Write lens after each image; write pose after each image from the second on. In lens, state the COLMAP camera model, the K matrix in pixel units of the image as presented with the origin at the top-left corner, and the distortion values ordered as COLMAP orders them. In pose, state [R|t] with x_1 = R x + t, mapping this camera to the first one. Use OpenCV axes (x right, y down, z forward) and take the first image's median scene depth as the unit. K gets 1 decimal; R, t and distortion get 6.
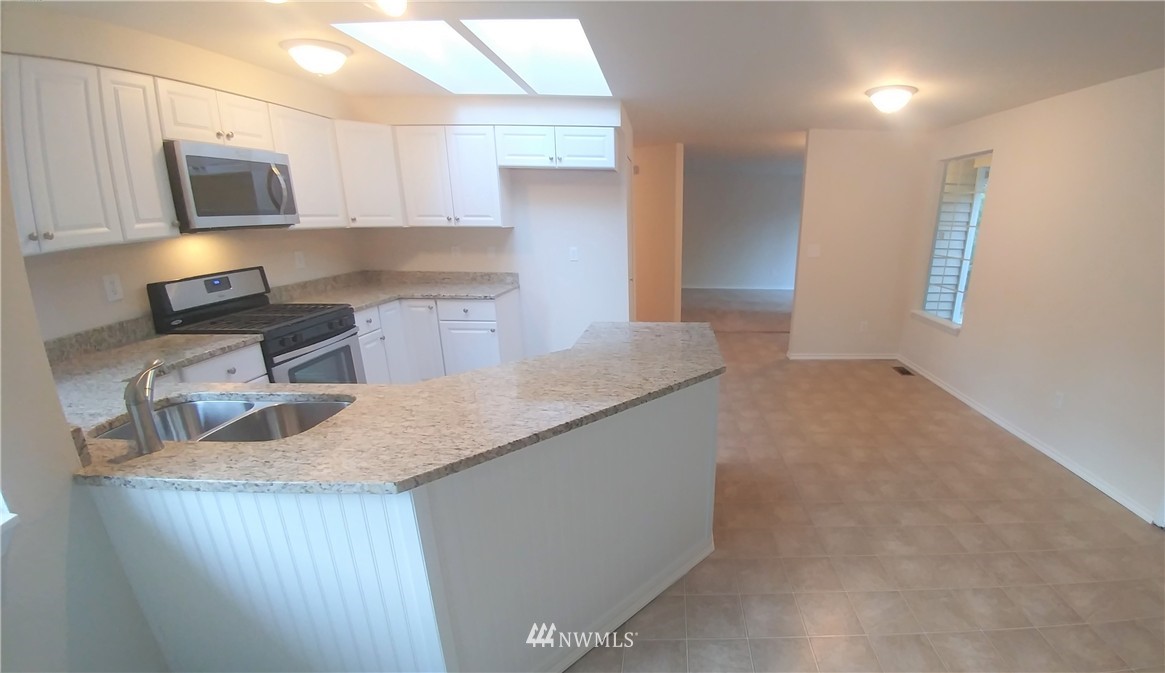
lens RADIAL K [[479.6, 0, 700.0], [0, 479.6, 363.9], [0, 0, 1]] dist [-0.052102, -0.003449]
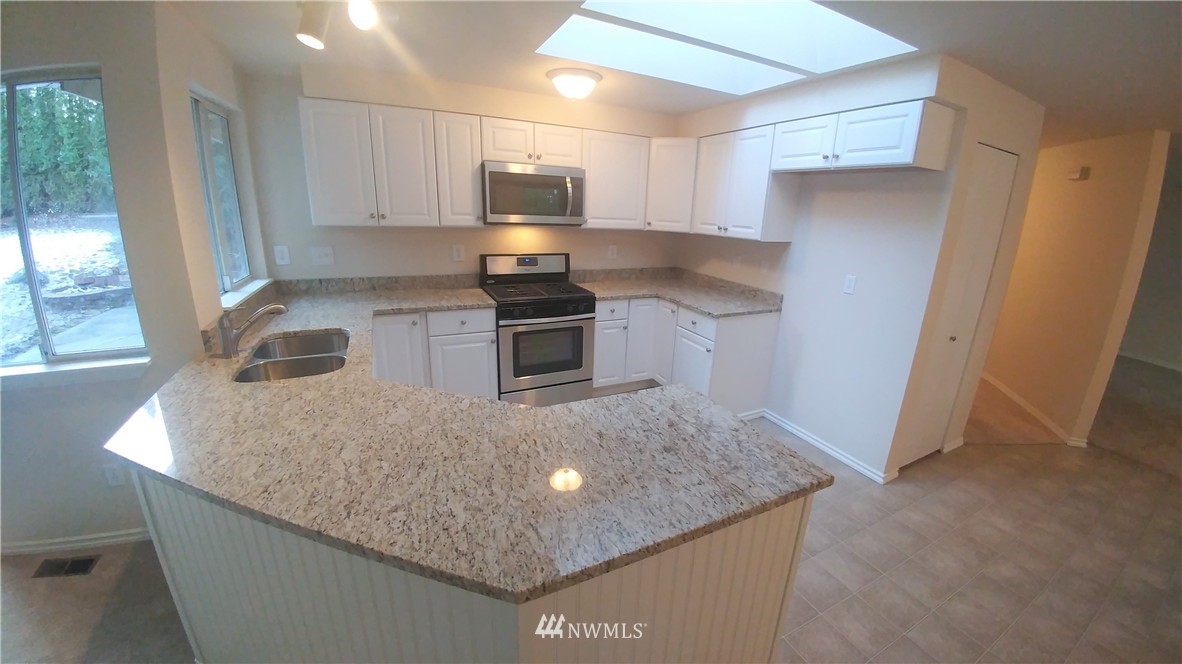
lens RADIAL K [[424.3, 0, 616.4], [0, 424.3, 326.1], [0, 0, 1]] dist [-0.045899, -0.004826]
pose [[0.412669, 0.238639, -0.879065, 0.221275], [-0.297337, 0.947498, 0.117634, -0.181088], [0.860985, 0.212834, 0.461959, 0.530832]]
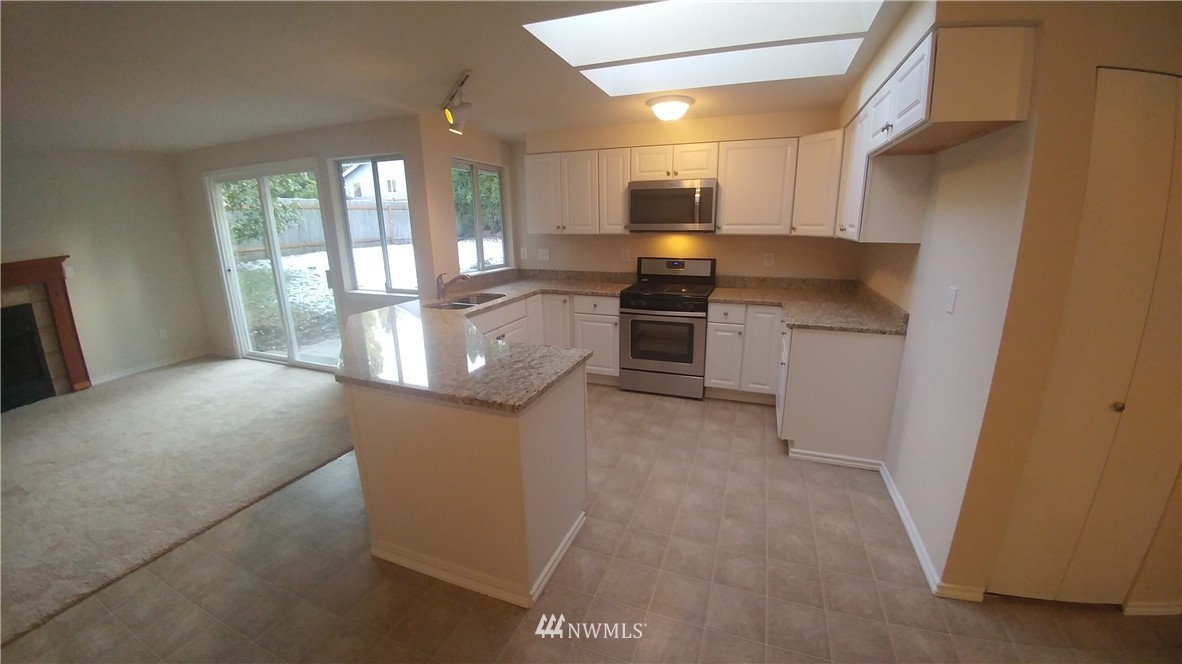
lens RADIAL K [[424.3, 0, 612.7], [0, 424.3, 331.2], [0, 0, 1]] dist [-0.045899, -0.004826]
pose [[-0.381924, 0.207555, -0.900586, 0.364952], [-0.271932, 0.906082, 0.324144, -0.317951], [0.883282, 0.368696, -0.289613, 1.067744]]
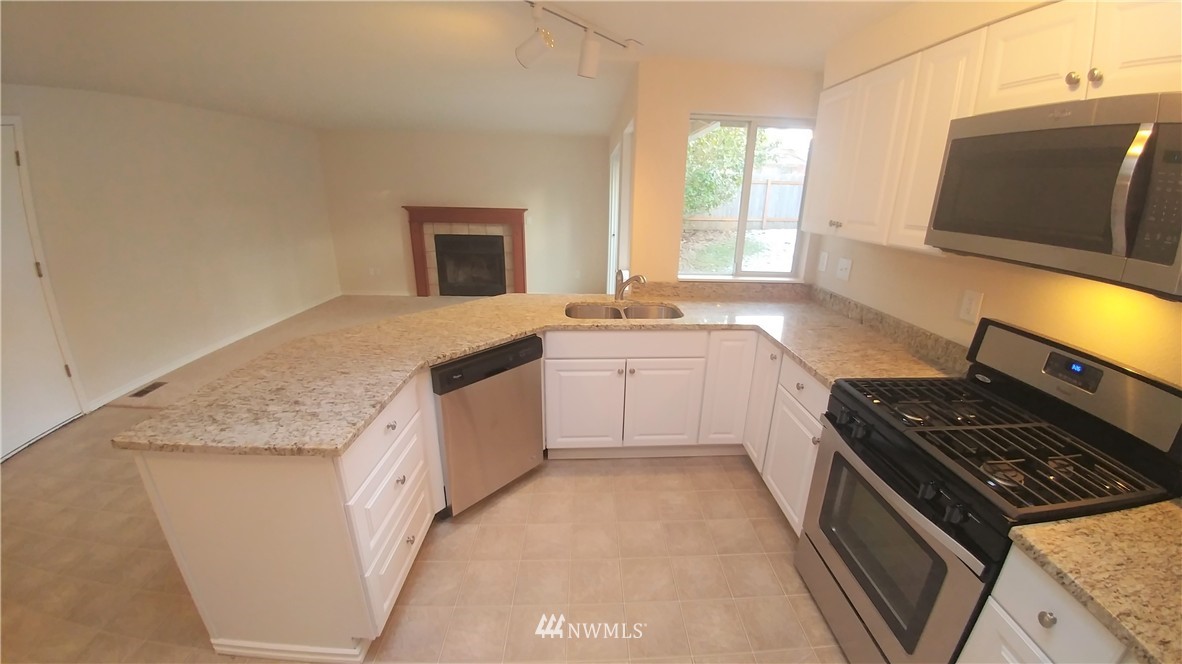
lens RADIAL K [[424.3, 0, 608.7], [0, 424.3, 333.4], [0, 0, 1]] dist [-0.045899, -0.004826]
pose [[-0.998777, -0.047841, -0.012445, -0.414157], [-0.046339, 0.818441, 0.572719, -0.365419], [-0.017214, 0.572595, -0.819657, 1.093241]]
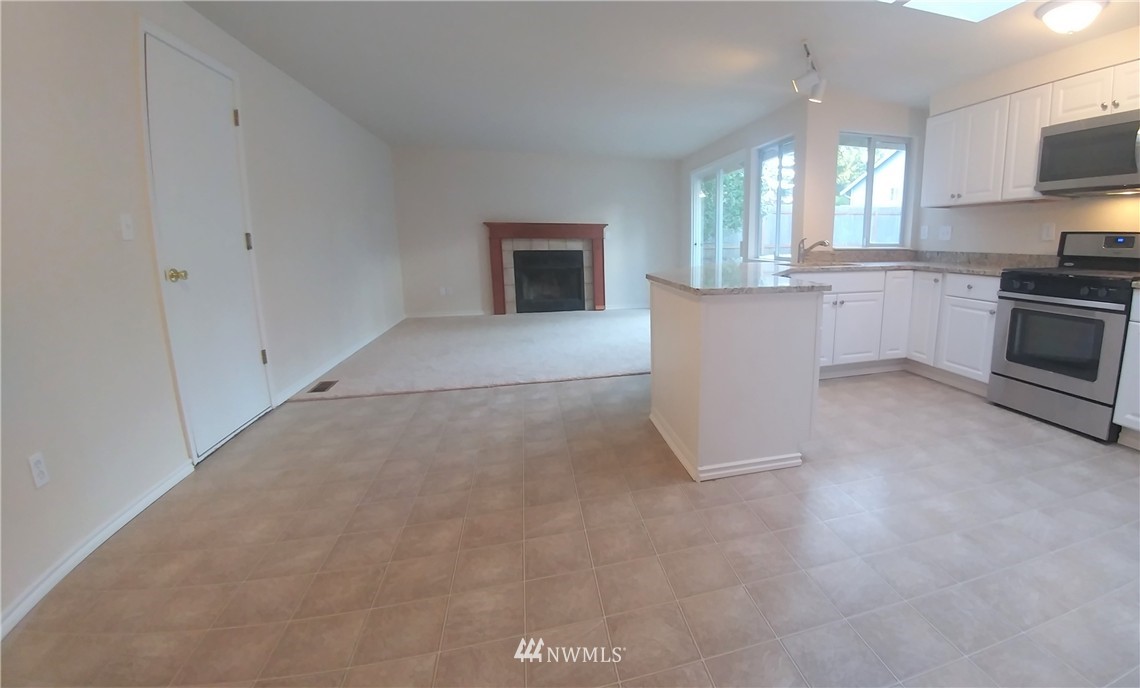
lens RADIAL K [[473.4, 0, 670.7], [0, 473.4, 325.8], [0, 0, 1]] dist [-0.046705, -0.000705]
pose [[-0.970163, 0.019417, -0.241675, 0.201762], [-0.091669, 0.893420, 0.439770, -0.302162], [0.224457, 0.448802, -0.864983, 1.435570]]
